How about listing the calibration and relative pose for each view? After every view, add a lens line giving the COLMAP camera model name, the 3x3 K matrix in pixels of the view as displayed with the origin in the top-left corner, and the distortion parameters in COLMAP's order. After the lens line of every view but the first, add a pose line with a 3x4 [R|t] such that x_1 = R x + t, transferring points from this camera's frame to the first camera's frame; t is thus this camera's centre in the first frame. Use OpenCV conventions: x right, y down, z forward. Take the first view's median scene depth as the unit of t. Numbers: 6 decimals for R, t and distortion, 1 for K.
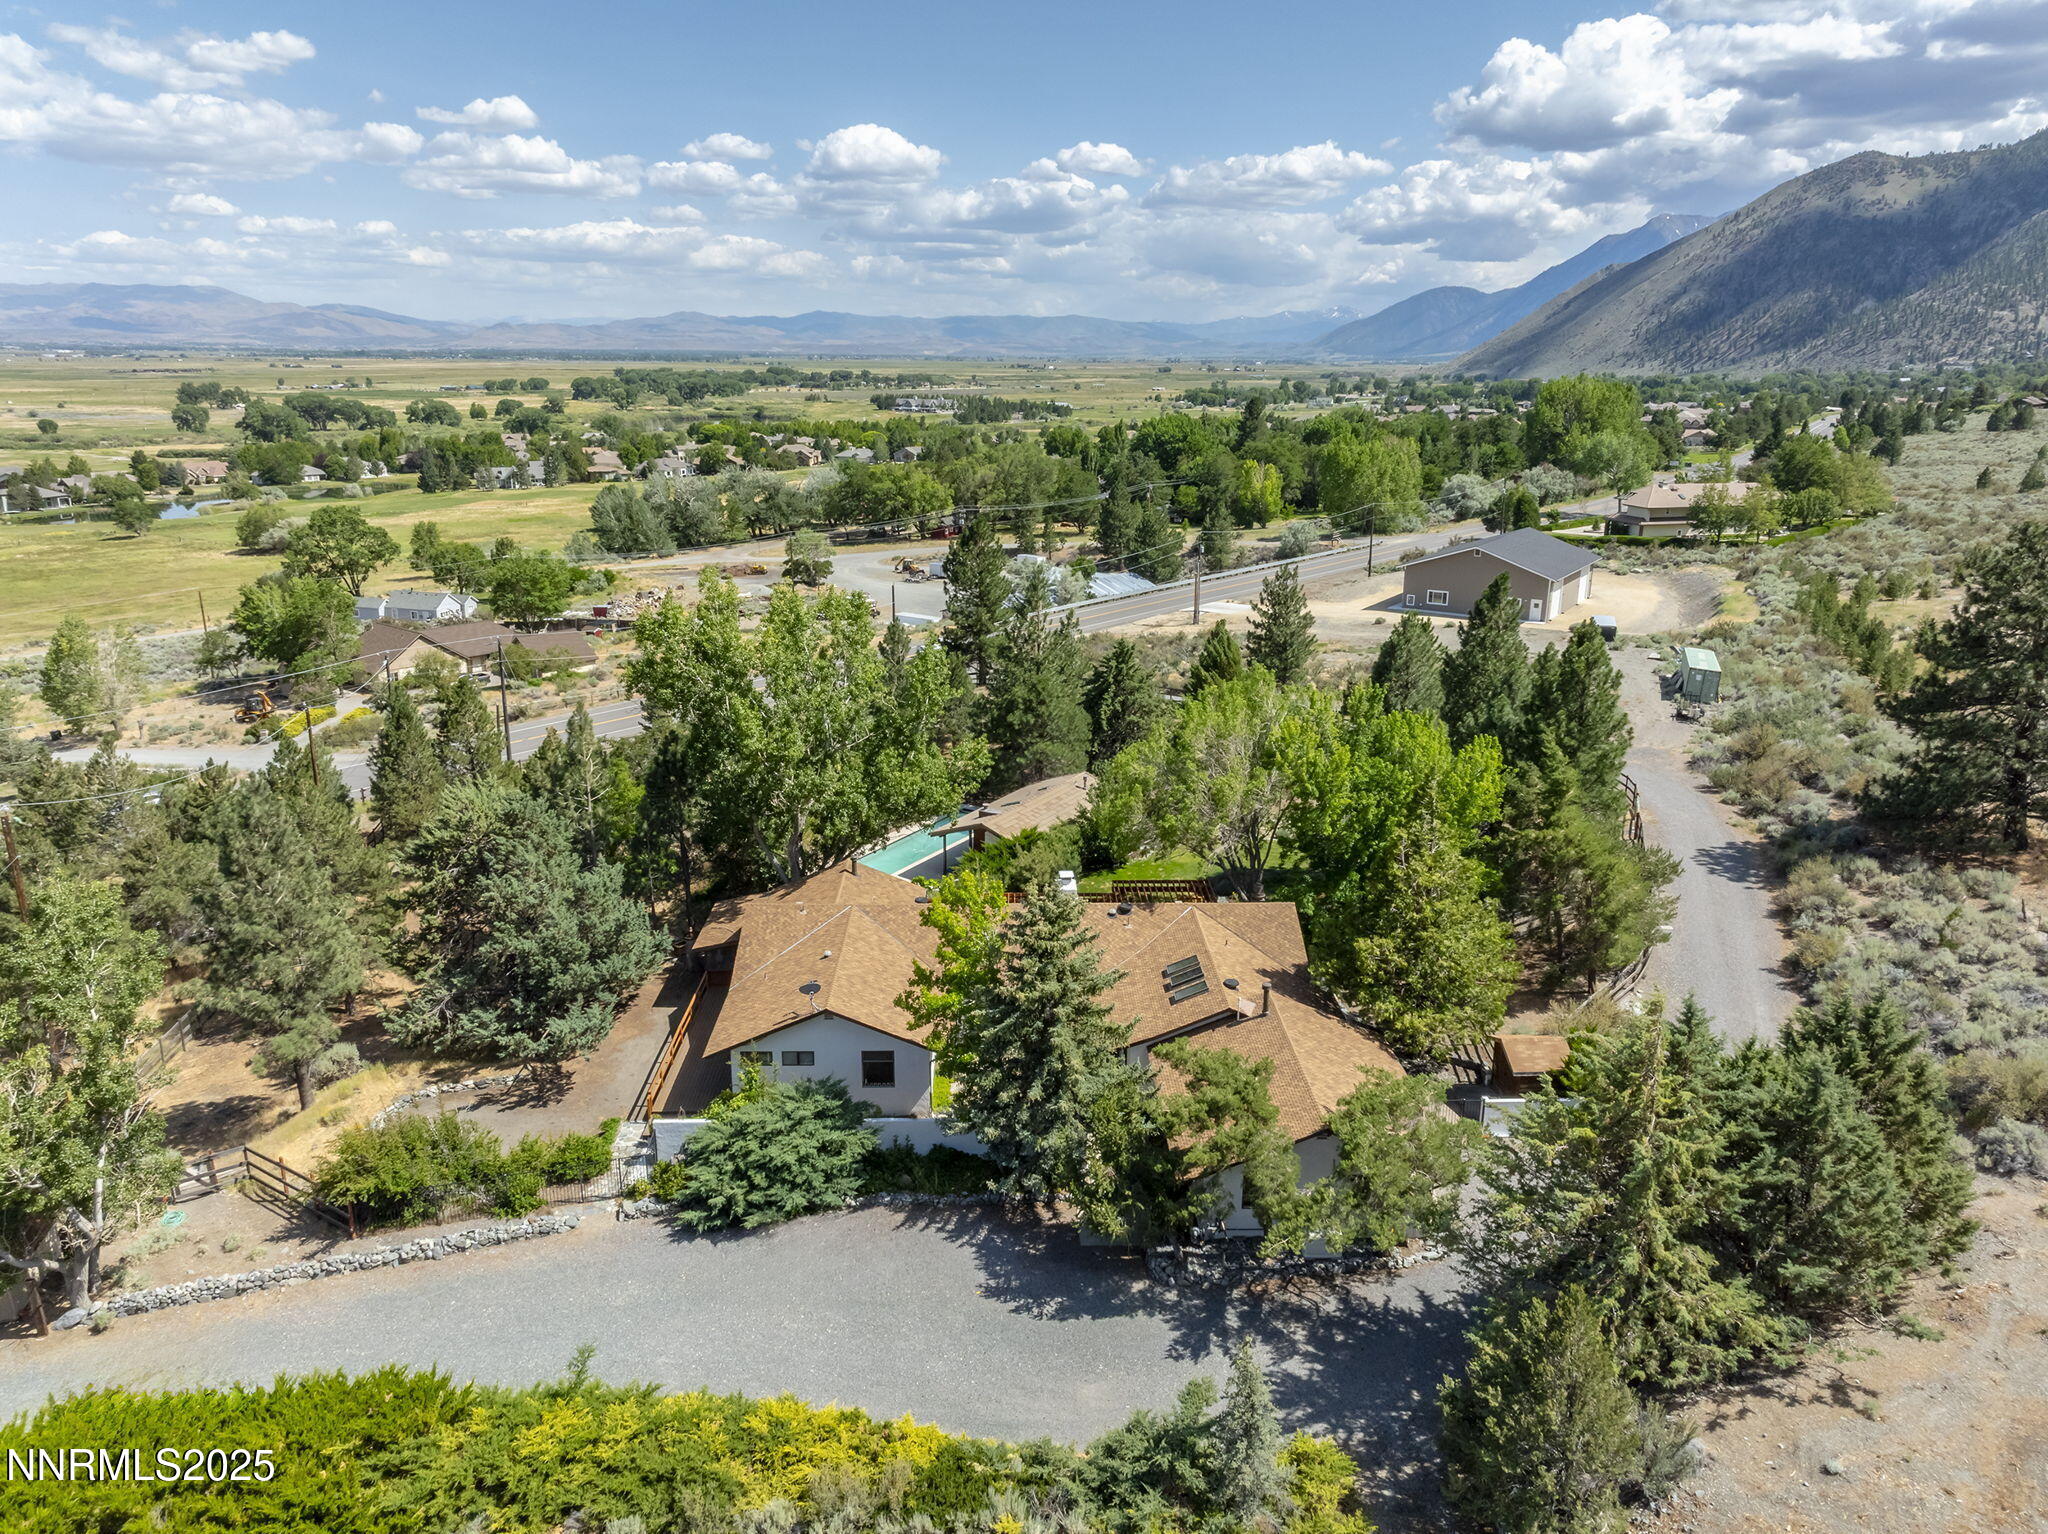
lens RADIAL K [[1388.4, 0, 1030.7], [0, 1388.4, 749.7], [0, 0, 1]] dist [-0.029523, 0.027986]
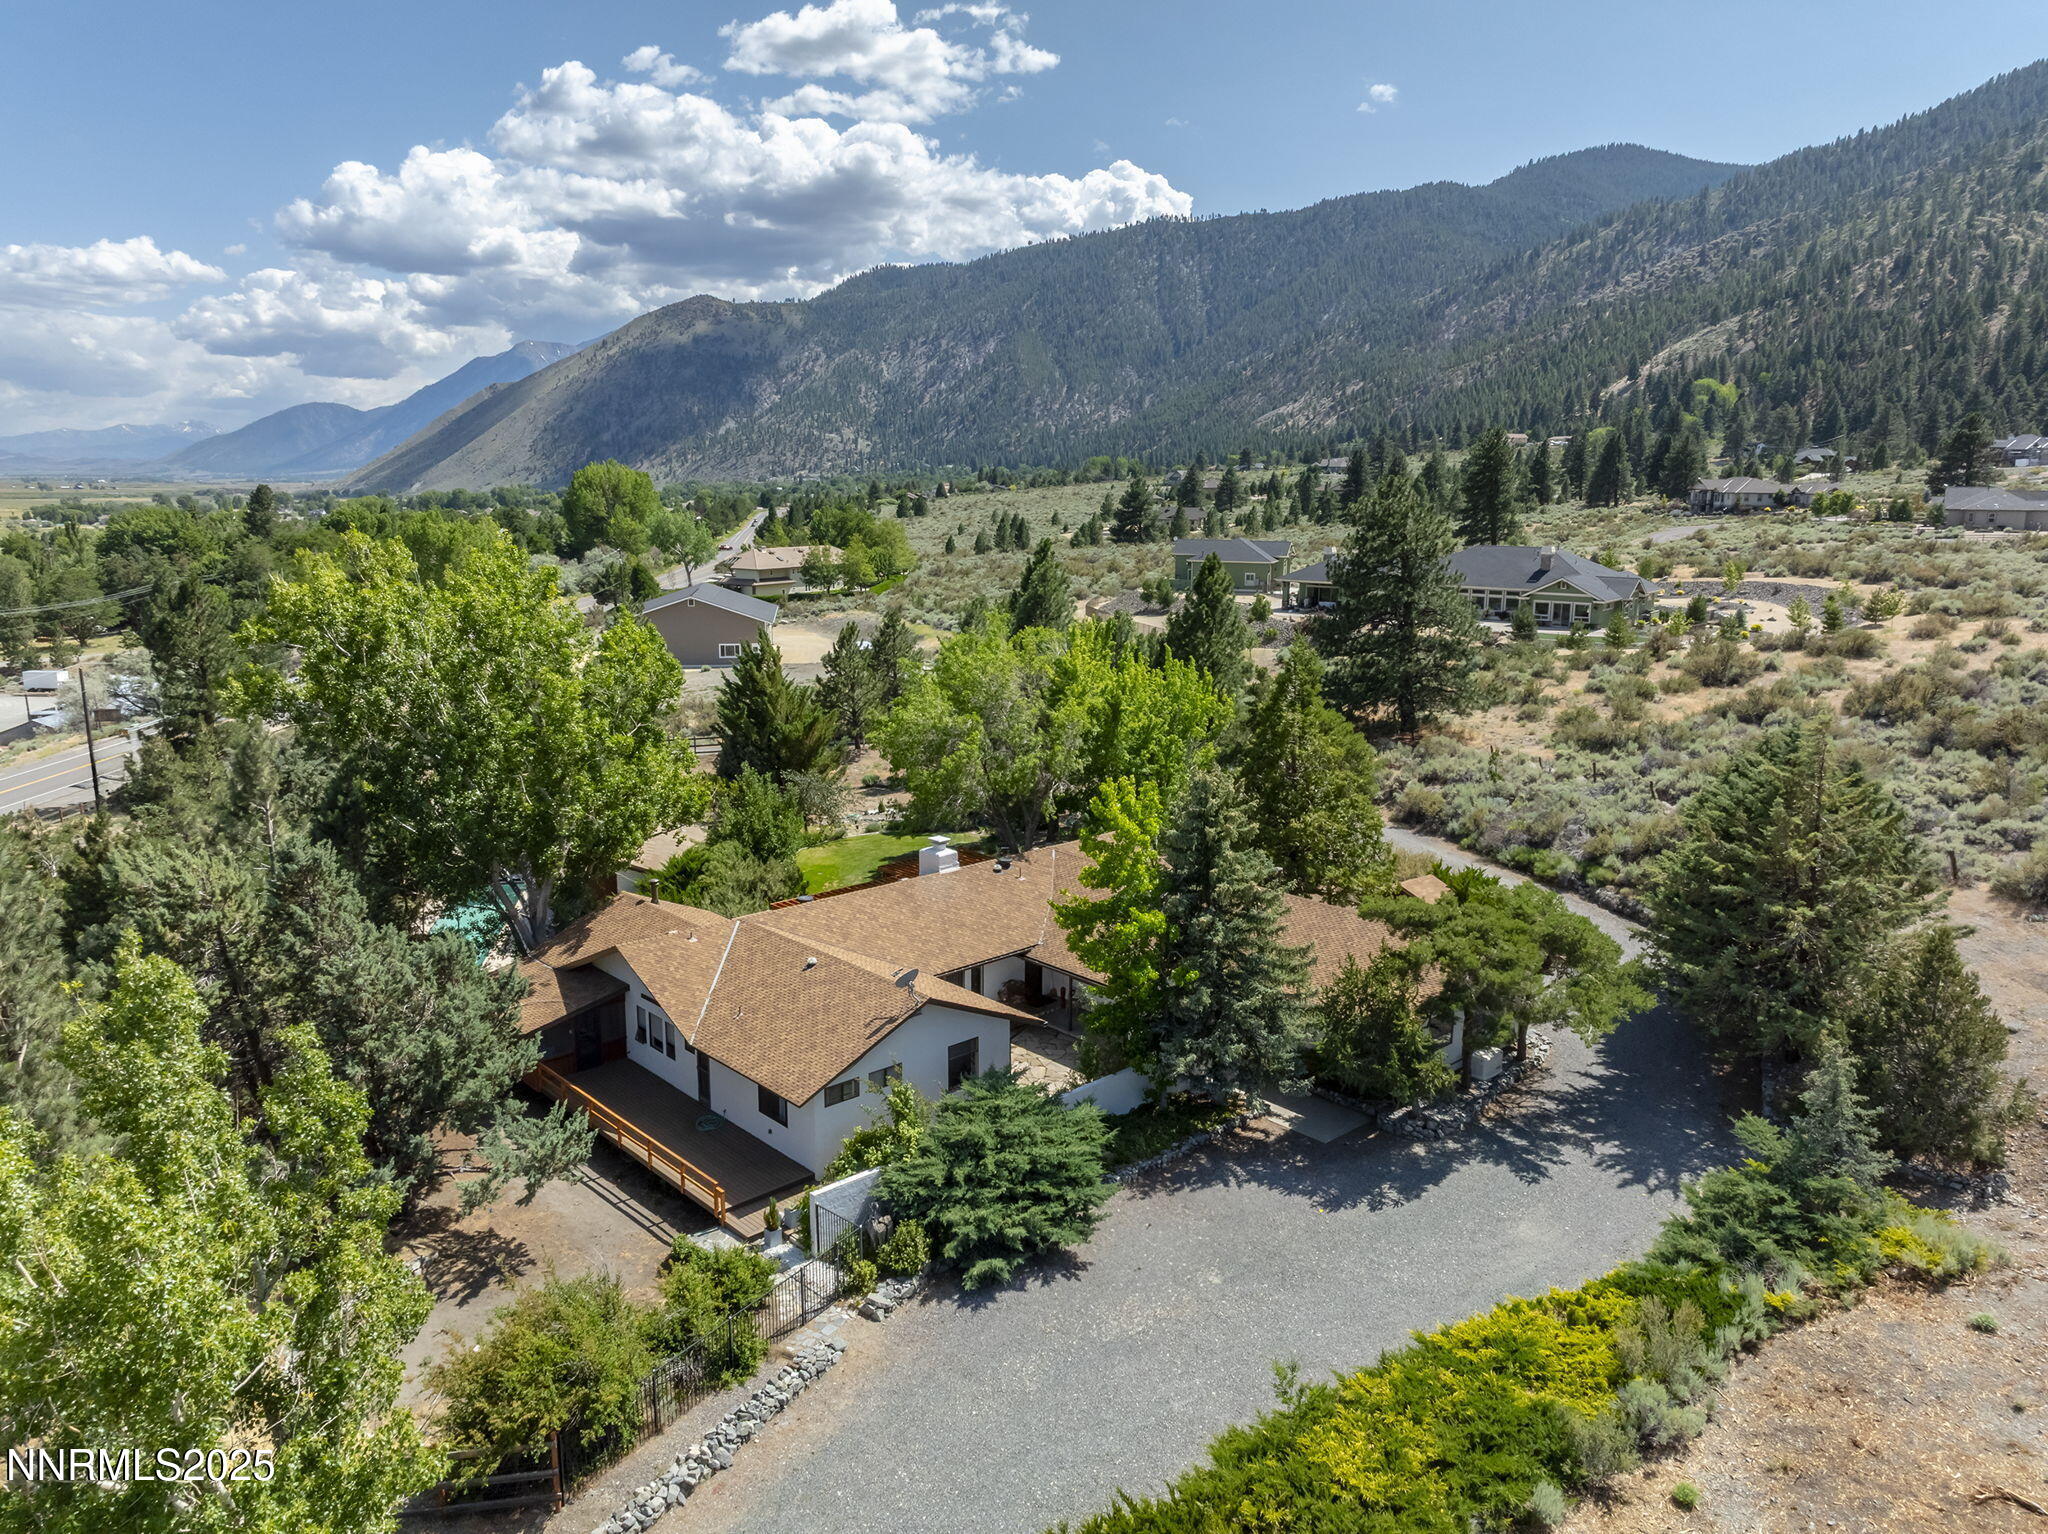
lens RADIAL K [[1407.9, 0, 1018.5], [0, 1407.9, 742.4], [0, 0, 1]] dist [-0.023481, 0.021993]
pose [[0.755703, -0.118956, 0.644021, -0.554884], [0.172552, 0.984785, -0.020577, 0.062035], [-0.631774, 0.126677, 0.764731, 0.301500]]
